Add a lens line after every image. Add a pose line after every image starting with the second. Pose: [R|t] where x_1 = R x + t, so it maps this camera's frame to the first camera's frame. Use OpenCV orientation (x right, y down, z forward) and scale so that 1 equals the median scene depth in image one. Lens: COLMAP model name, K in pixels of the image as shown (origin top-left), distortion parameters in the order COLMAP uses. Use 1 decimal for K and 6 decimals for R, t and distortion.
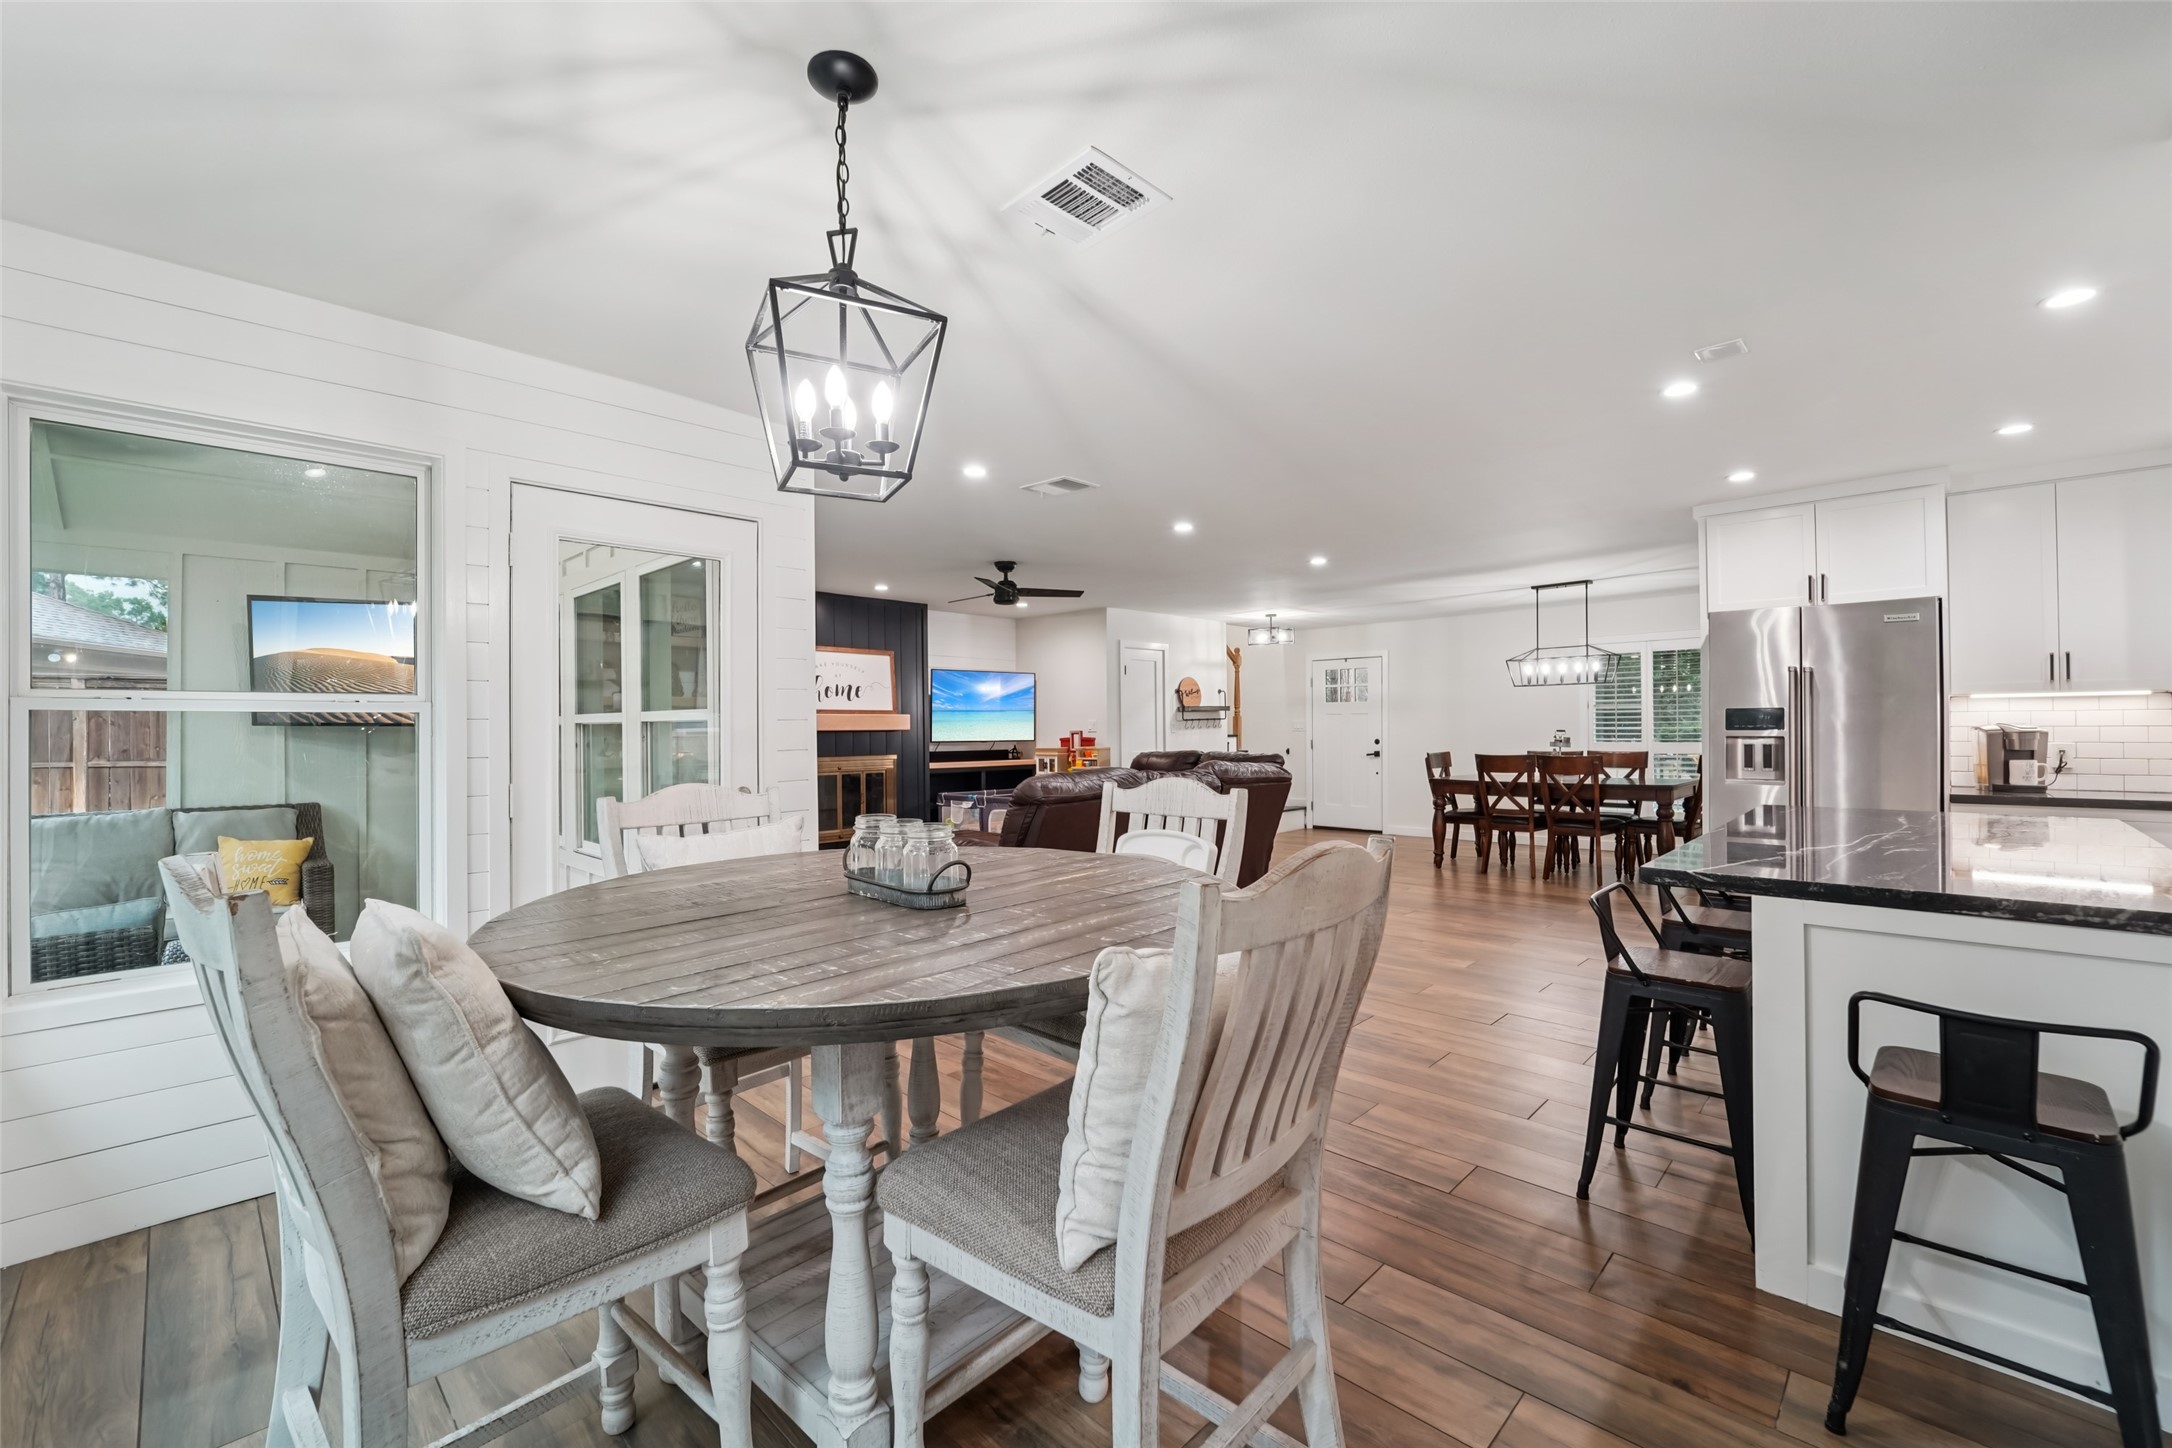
lens RADIAL K [[904.8, 0, 1070.6], [0, 904.8, 722.5], [0, 0, 1]] dist [-0.021485, 0.001934]
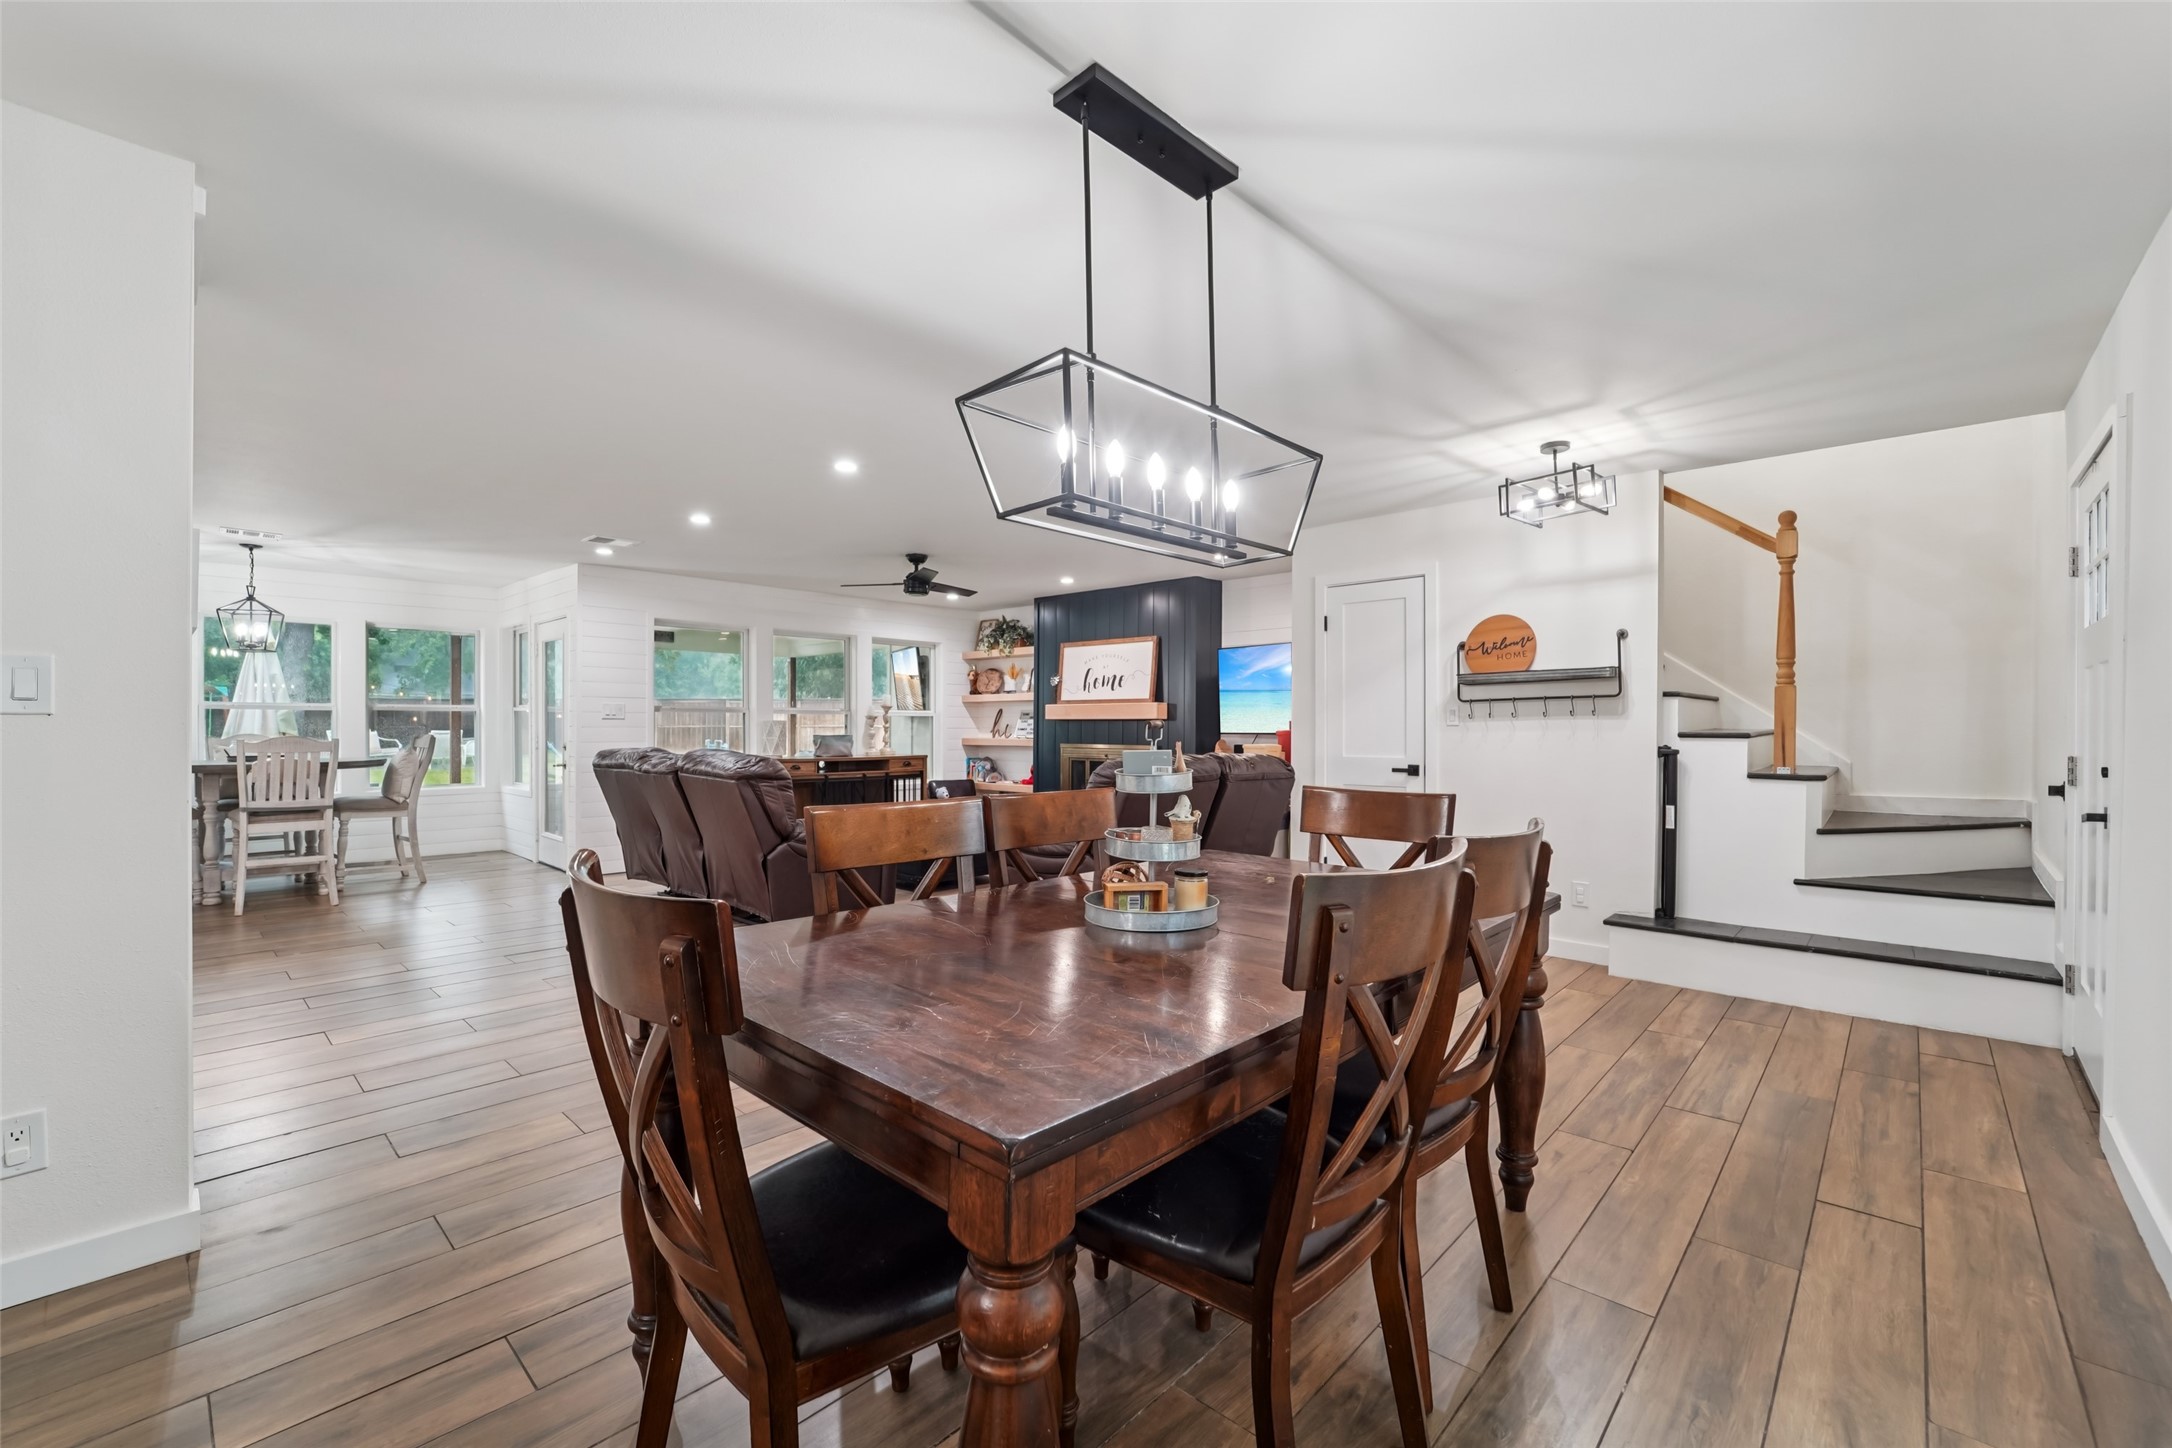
lens RADIAL K [[904.8, 0, 1094.2], [0, 904.8, 734.8], [0, 0, 1]] dist [-0.021485, 0.001934]
pose [[0.025882, 0.017693, -0.999508, 0.742270], [0.004779, 0.999830, 0.017822, 0.007367], [0.999654, -0.005238, 0.025793, 0.908199]]
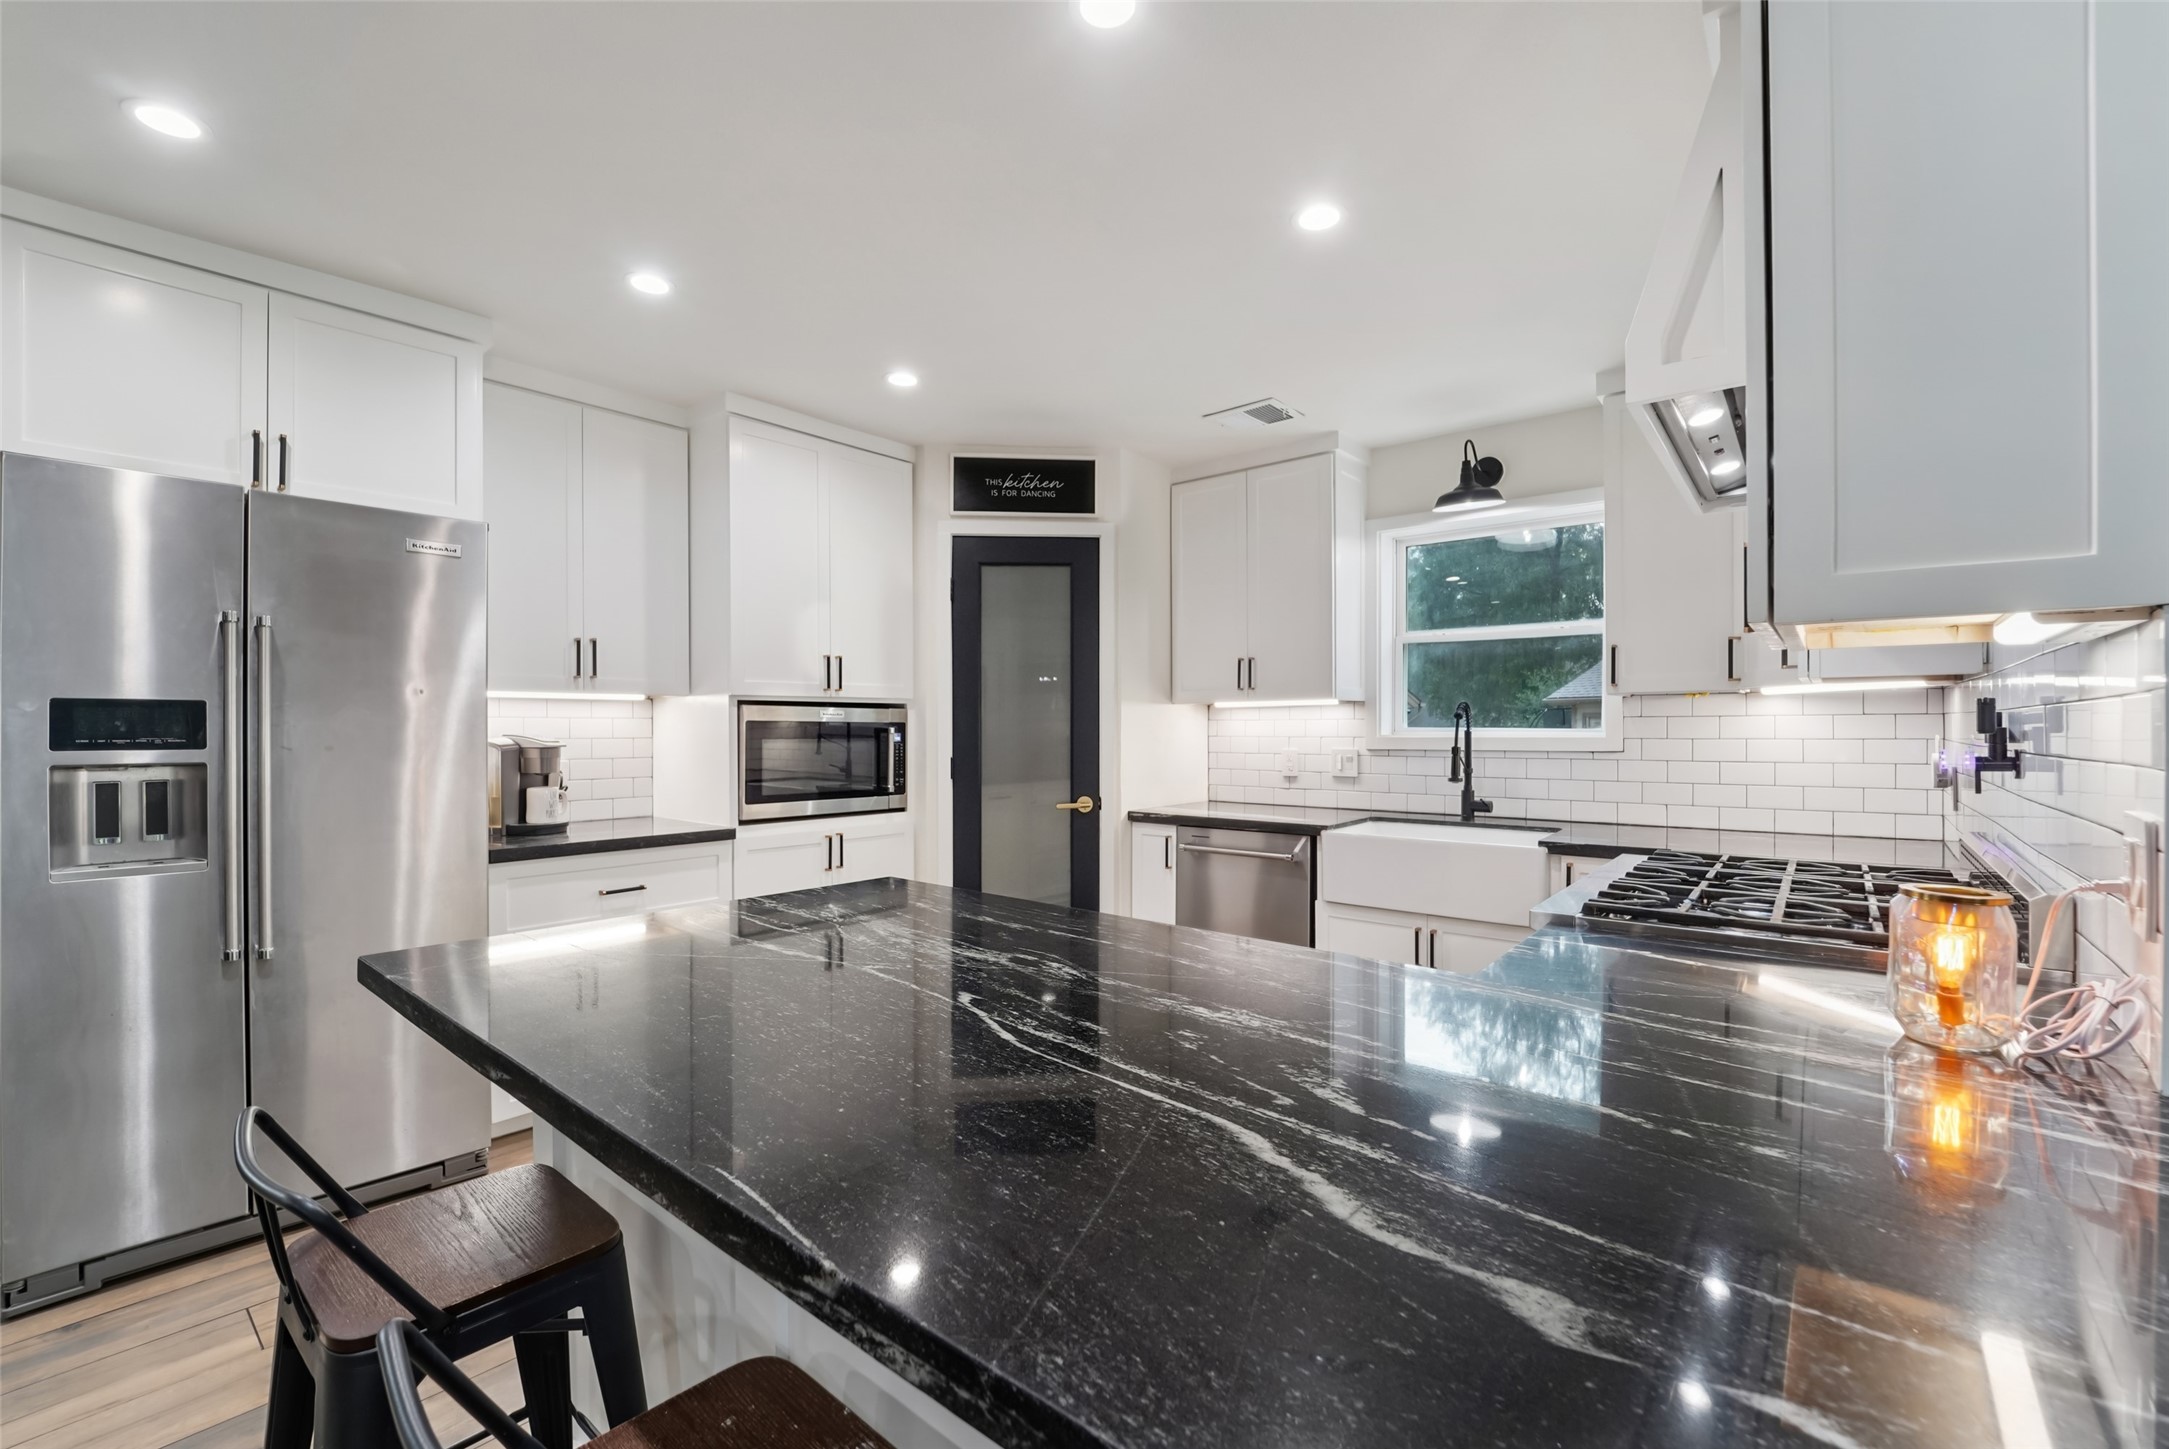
lens RADIAL K [[903.5, 0, 1080.7], [0, 903.5, 727.5], [0, 0, 1]] dist [-0.021485, 0.001934]
pose [[-0.074066, 0.008437, 0.997218, 0.174044], [-0.004116, 0.999953, -0.008766, -0.000224], [-0.997245, -0.004754, -0.074028, 0.325571]]
